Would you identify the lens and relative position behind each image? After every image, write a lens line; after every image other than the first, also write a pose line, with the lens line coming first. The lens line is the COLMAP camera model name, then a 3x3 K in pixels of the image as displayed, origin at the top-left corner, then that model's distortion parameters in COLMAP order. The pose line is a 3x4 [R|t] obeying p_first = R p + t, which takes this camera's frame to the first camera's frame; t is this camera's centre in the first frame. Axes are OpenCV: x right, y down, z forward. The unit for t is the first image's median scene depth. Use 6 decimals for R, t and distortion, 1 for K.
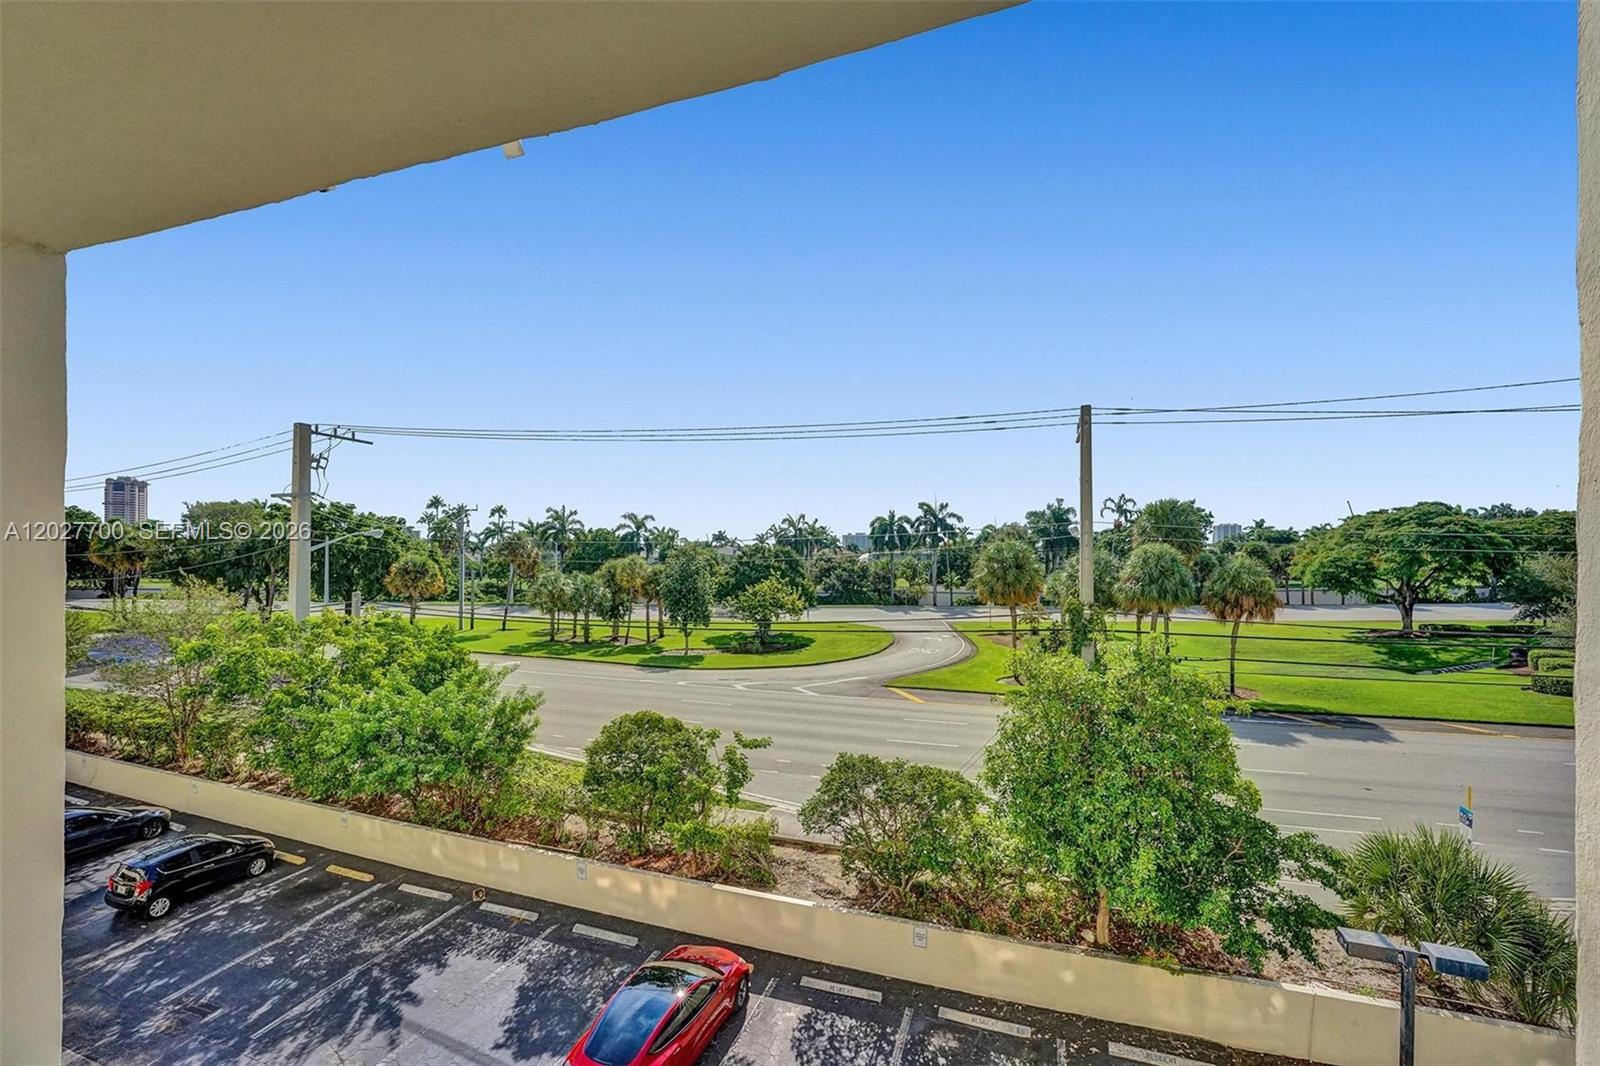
lens RADIAL K [[652.8, 0, 813.5], [0, 652.8, 544.7], [0, 0, 1]] dist [-0.024131, 0.001493]
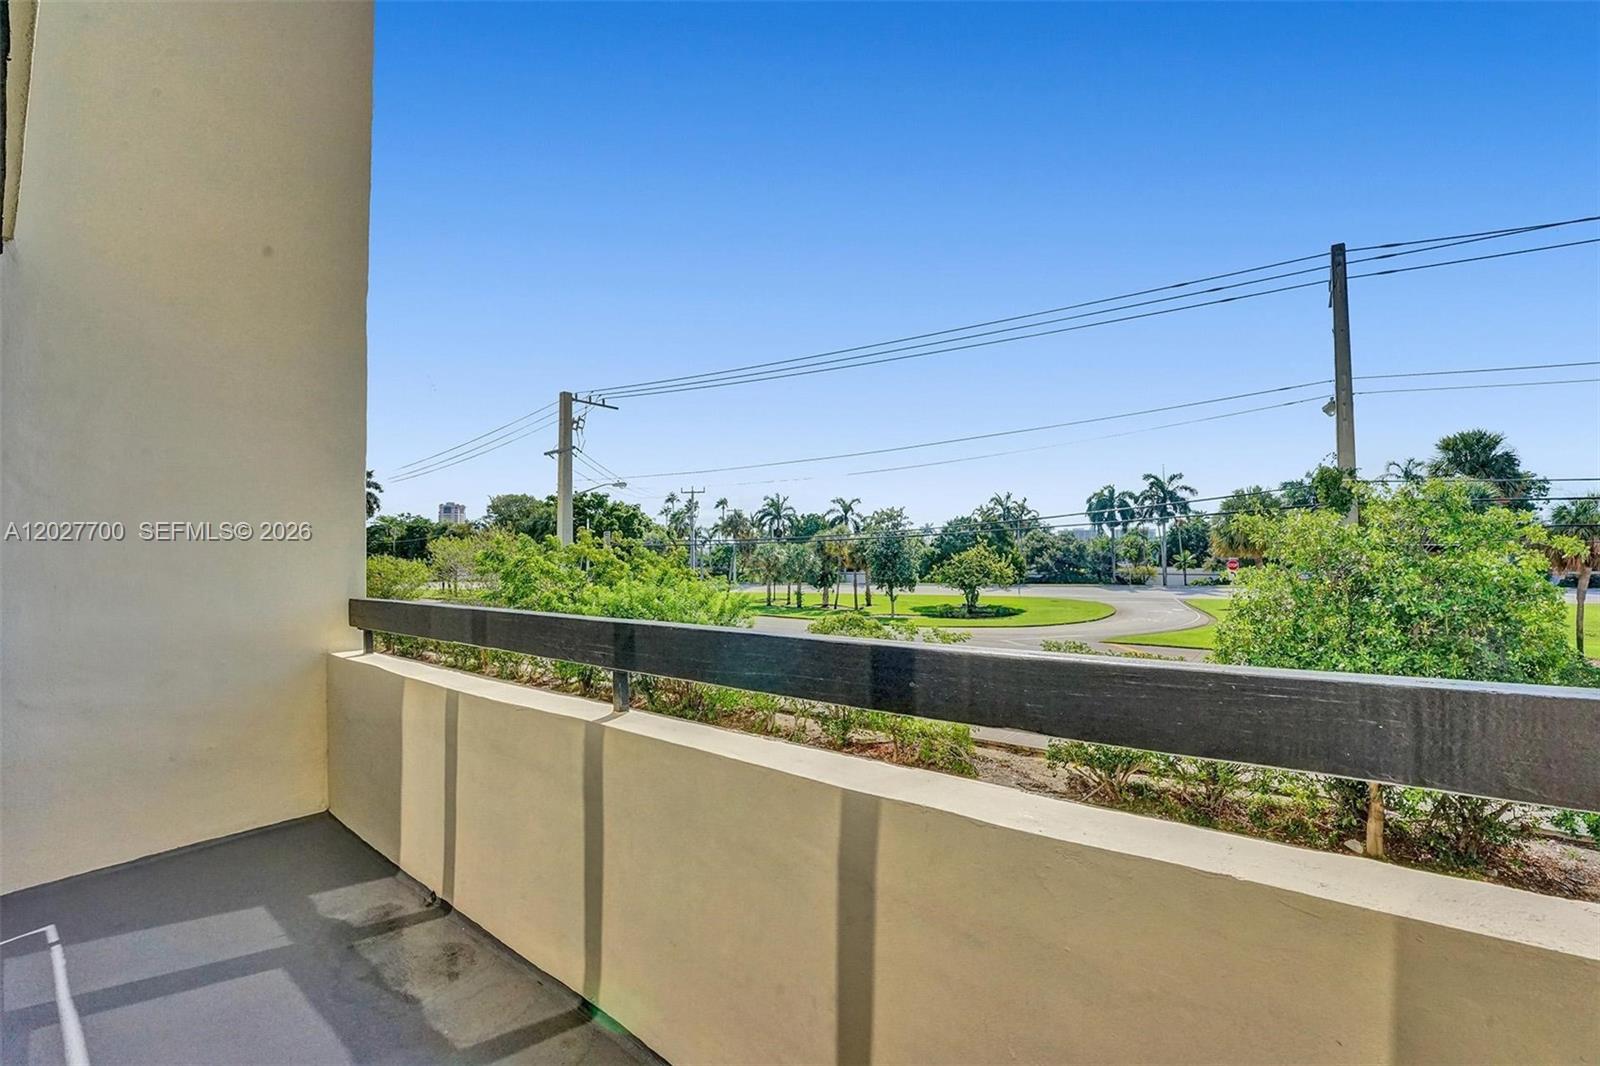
lens RADIAL K [[652.8, 0, 820.5], [0, 652.8, 544.0], [0, 0, 1]] dist [-0.024131, 0.001493]
pose [[0.953824, -0.010401, -0.300185, 0.010968], [0.011912, 0.999924, 0.003205, 0.135287], [0.300129, -0.006632, 0.953875, -0.000788]]
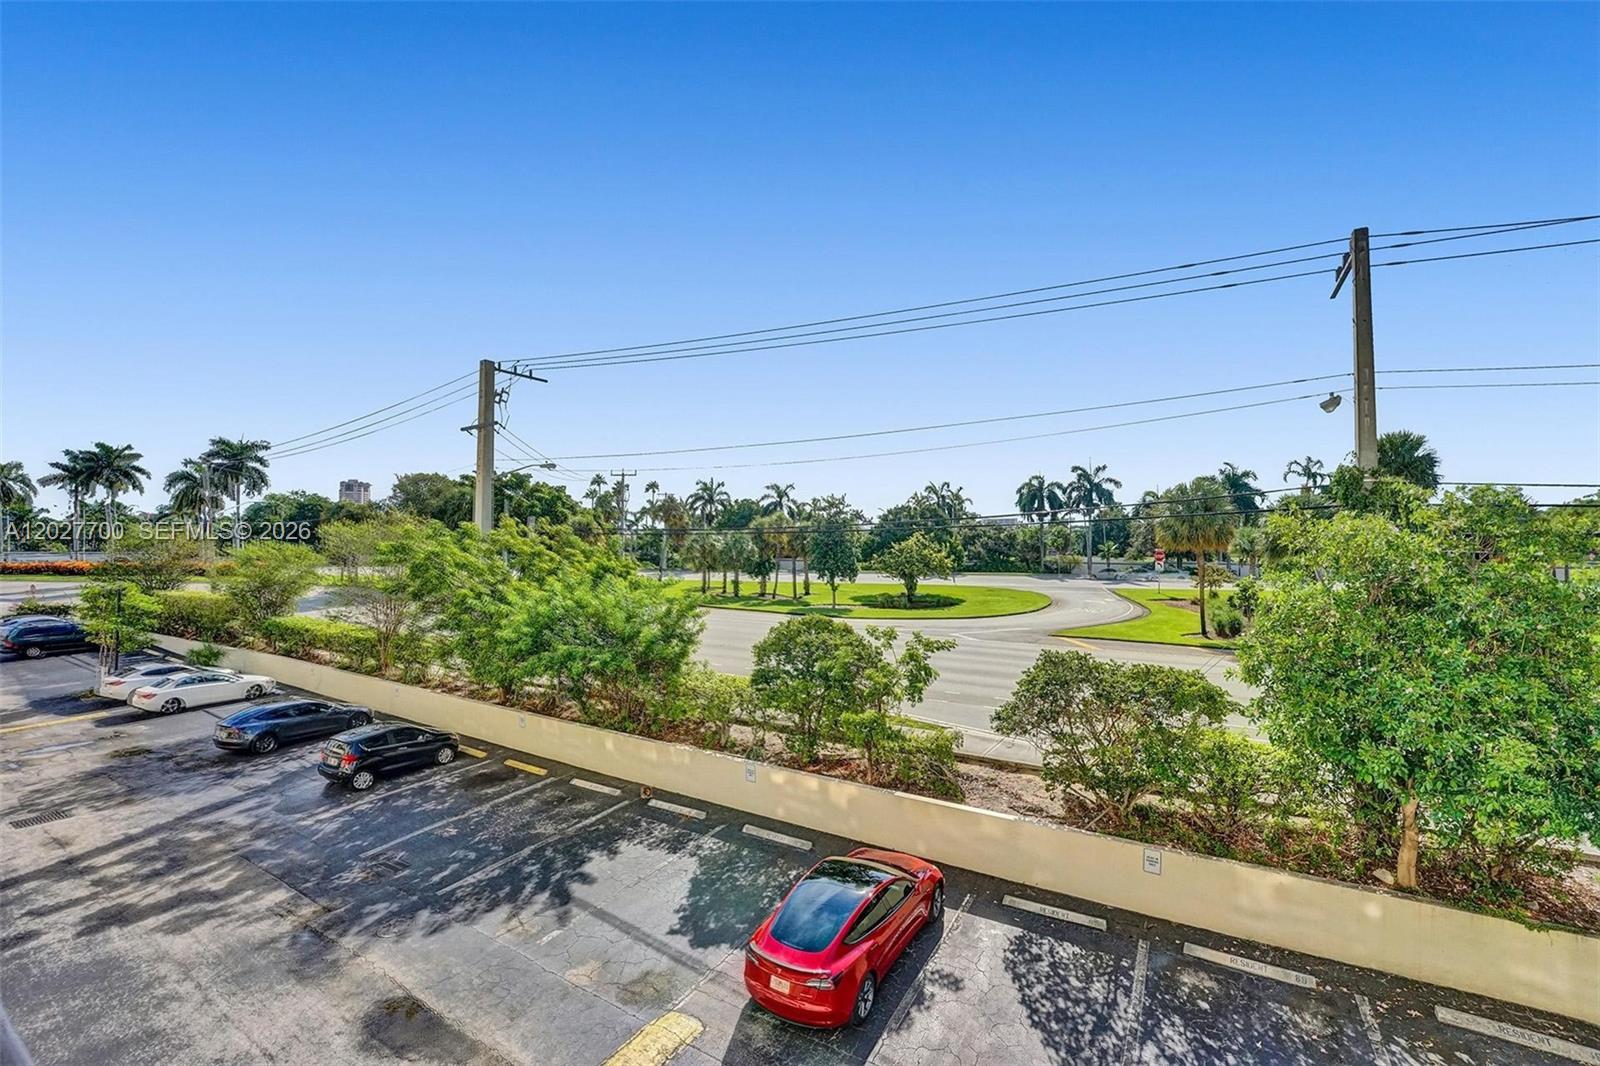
lens RADIAL K [[652.8, 0, 825.5], [0, 652.8, 530.2], [0, 0, 1]] dist [-0.024131, 0.001493]
pose [[0.982261, 0.002143, -0.187508, -0.062917], [-0.001098, 0.999983, 0.005675, 0.124003], [0.187517, -0.005368, 0.982247, 0.080017]]
